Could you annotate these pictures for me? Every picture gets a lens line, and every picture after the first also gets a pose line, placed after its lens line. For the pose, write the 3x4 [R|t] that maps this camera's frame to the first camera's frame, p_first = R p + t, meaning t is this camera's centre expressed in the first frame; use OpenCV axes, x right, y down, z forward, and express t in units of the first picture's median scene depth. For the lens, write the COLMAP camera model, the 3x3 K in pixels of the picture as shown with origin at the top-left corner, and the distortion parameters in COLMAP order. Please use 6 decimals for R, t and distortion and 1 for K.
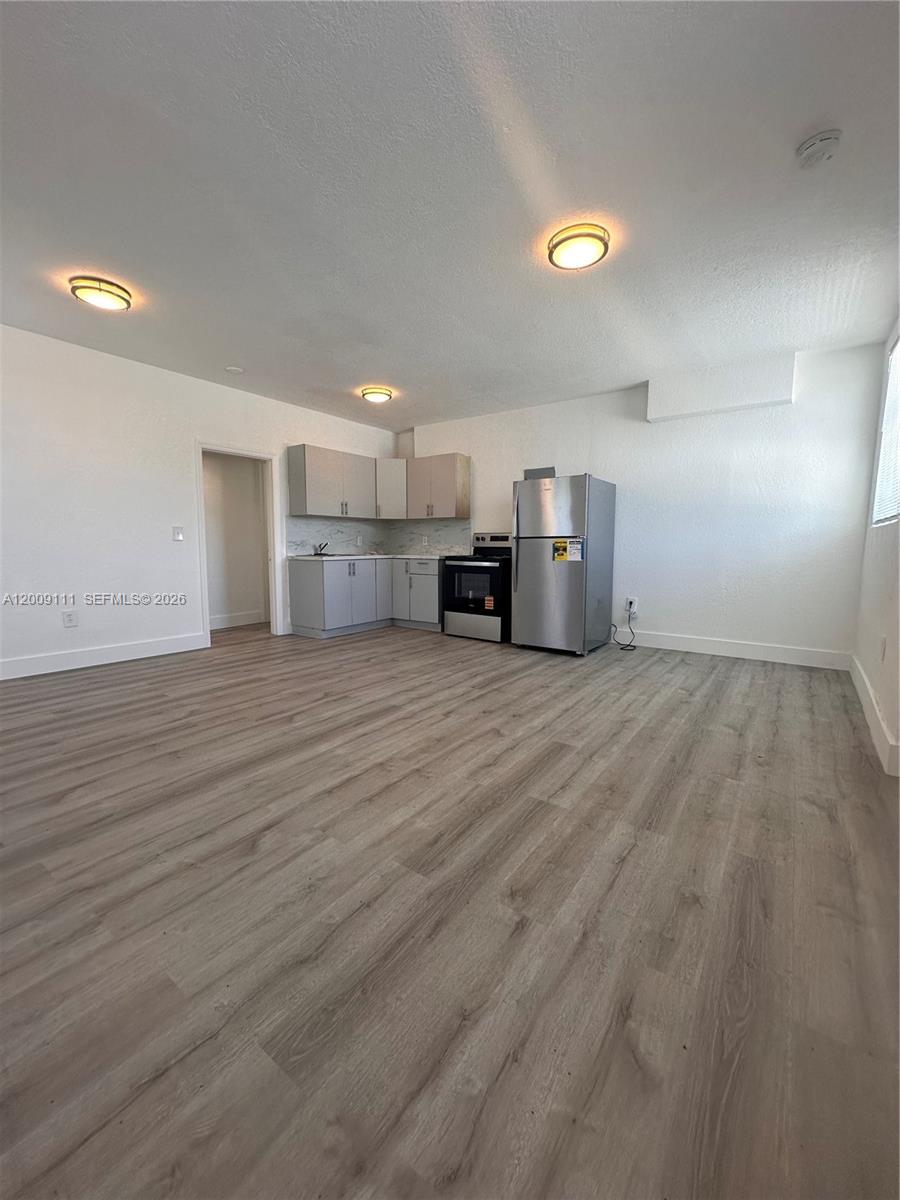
lens RADIAL K [[477.6, 0, 449.8], [0, 477.6, 598.7], [0, 0, 1]] dist [-0.003070, 0.001059]
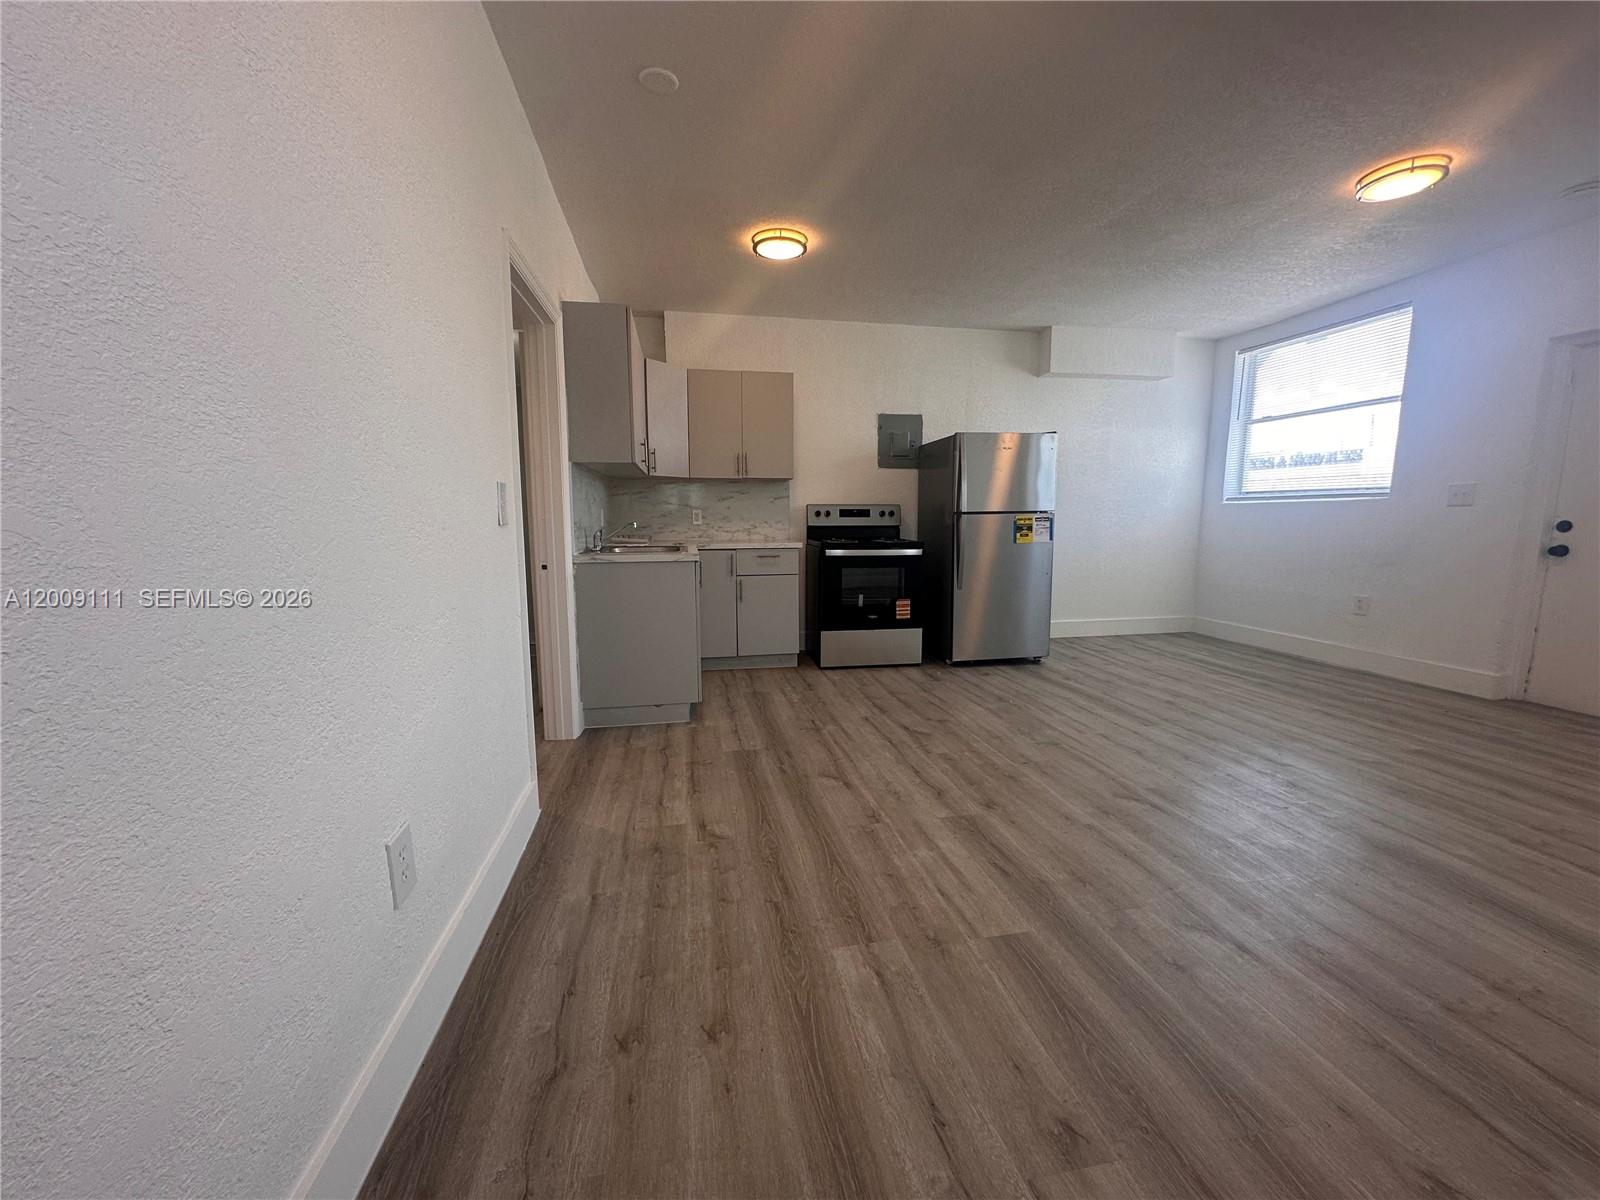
lens RADIAL K [[636.7, 0, 798.5], [0, 636.7, 602.0], [0, 0, 1]] dist [-0.003070, 0.001059]
pose [[0.691038, -0.104112, 0.715281, -1.122923], [0.088253, 0.994322, 0.059465, -0.115689], [-0.717411, 0.022033, 0.696302, 0.816192]]
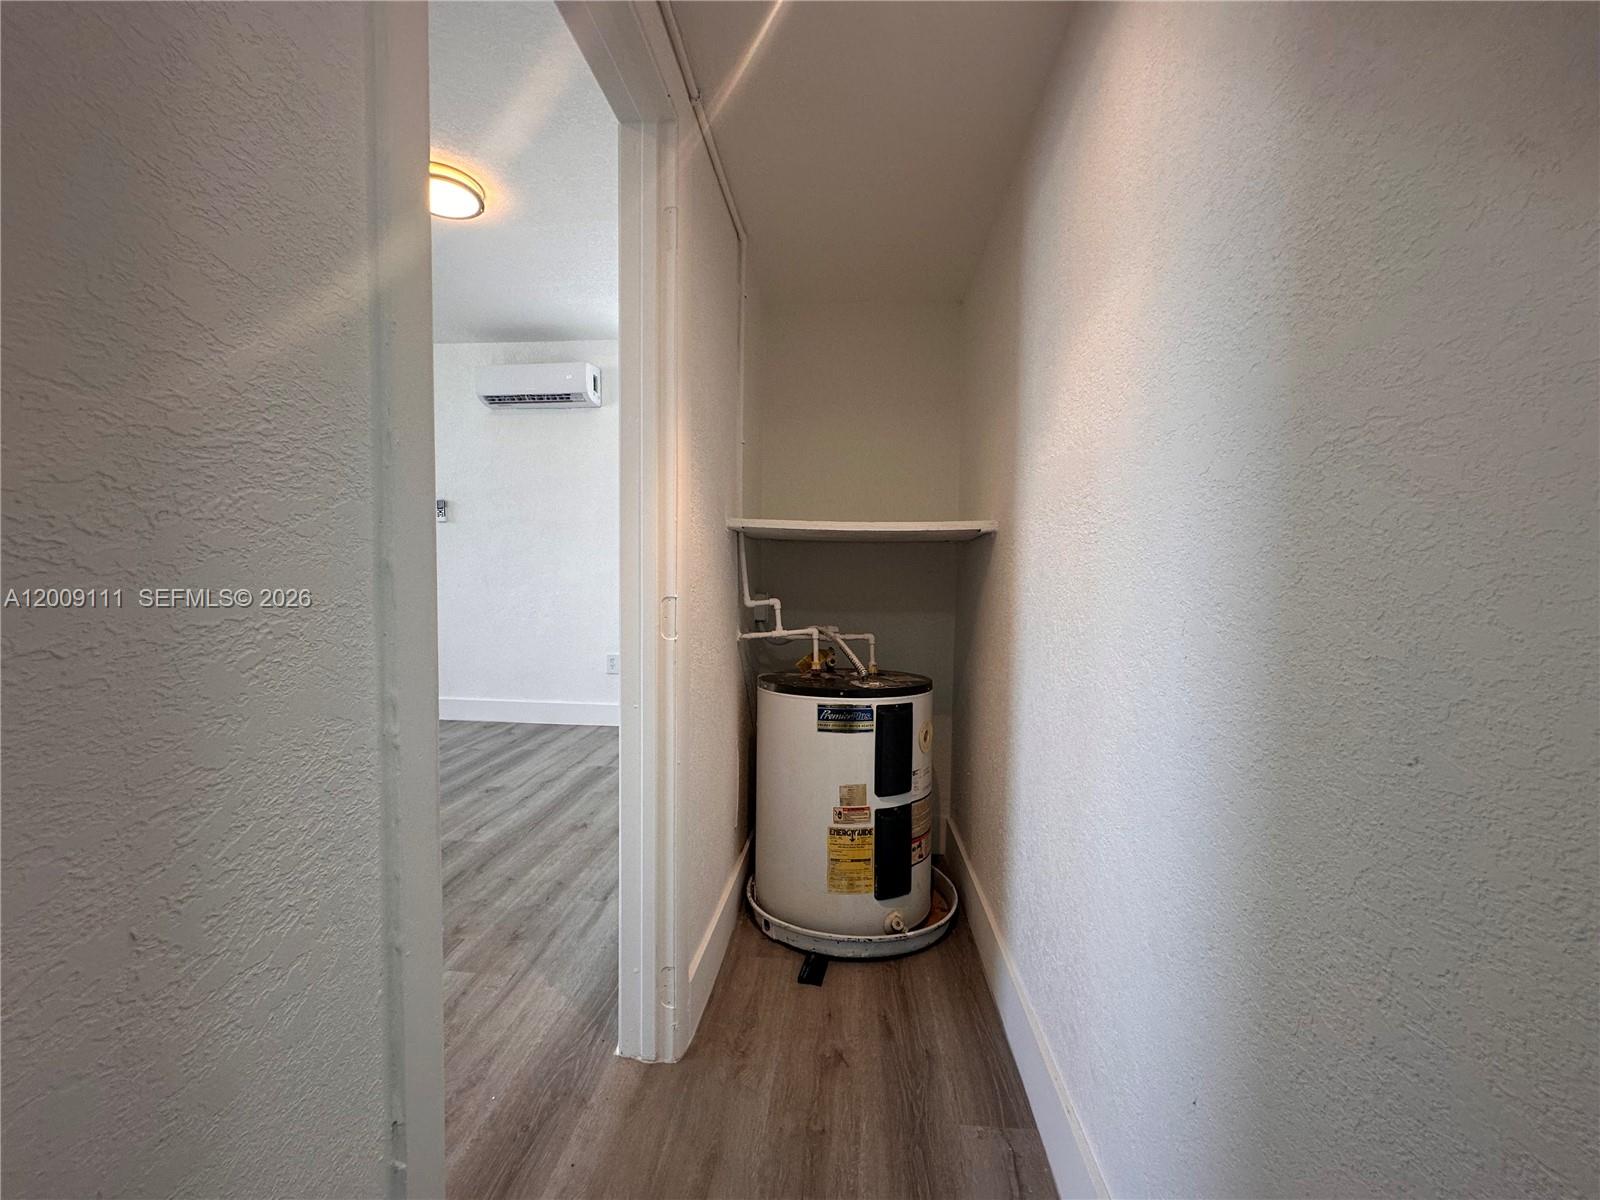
lens RADIAL K [[636.7, 0, 800.0], [0, 636.7, 596.6], [0, 0, 1]] dist [-0.003070, 0.001059]
pose [[-0.854605, -0.001798, -0.519276, -0.678485], [-0.078180, 0.989041, 0.125241, -0.233749], [0.513360, 0.147628, -0.845380, 2.014287]]
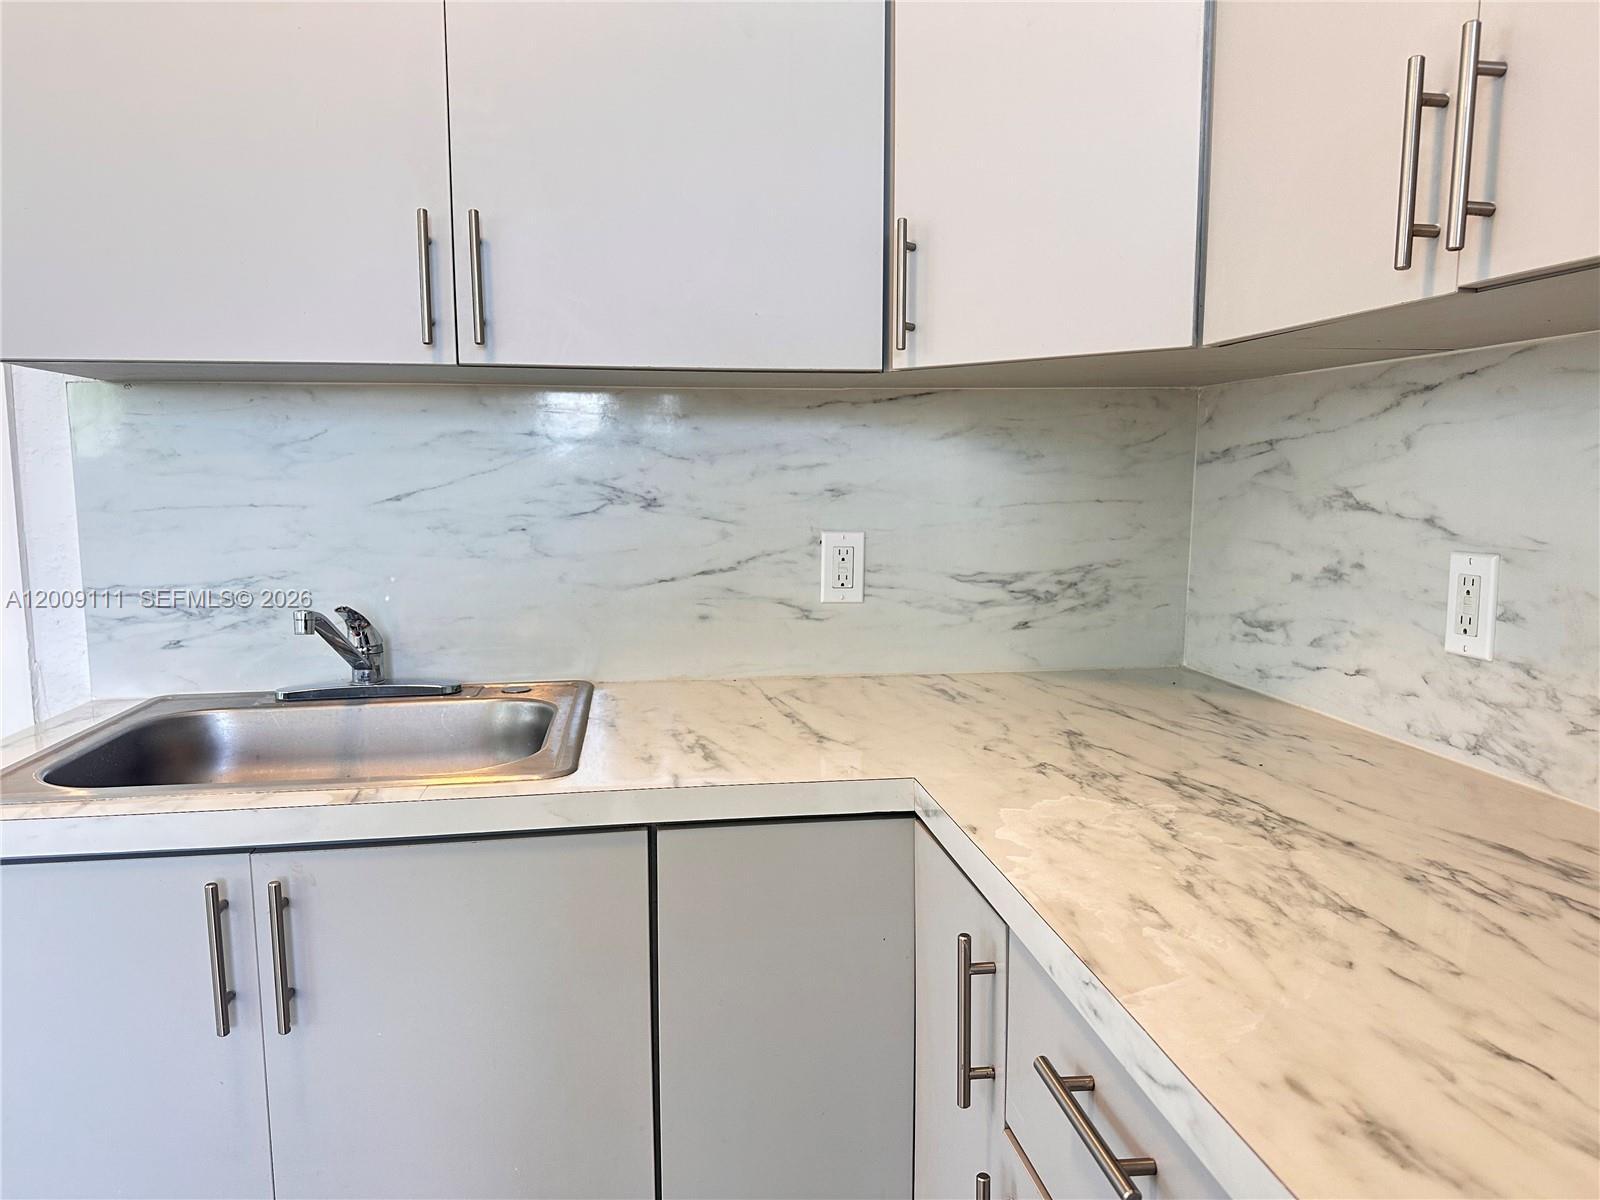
lens RADIAL K [[1120.1, 0, 821.4], [0, 1120.1, 608.8], [0, 0, 1]] dist [0.059225, -0.070387]
pose [[0.707871, 0.080562, -0.701733, 0.011028], [-0.076693, 0.996367, 0.037022, -0.253977], [0.702166, 0.027611, 0.711478, 1.675881]]
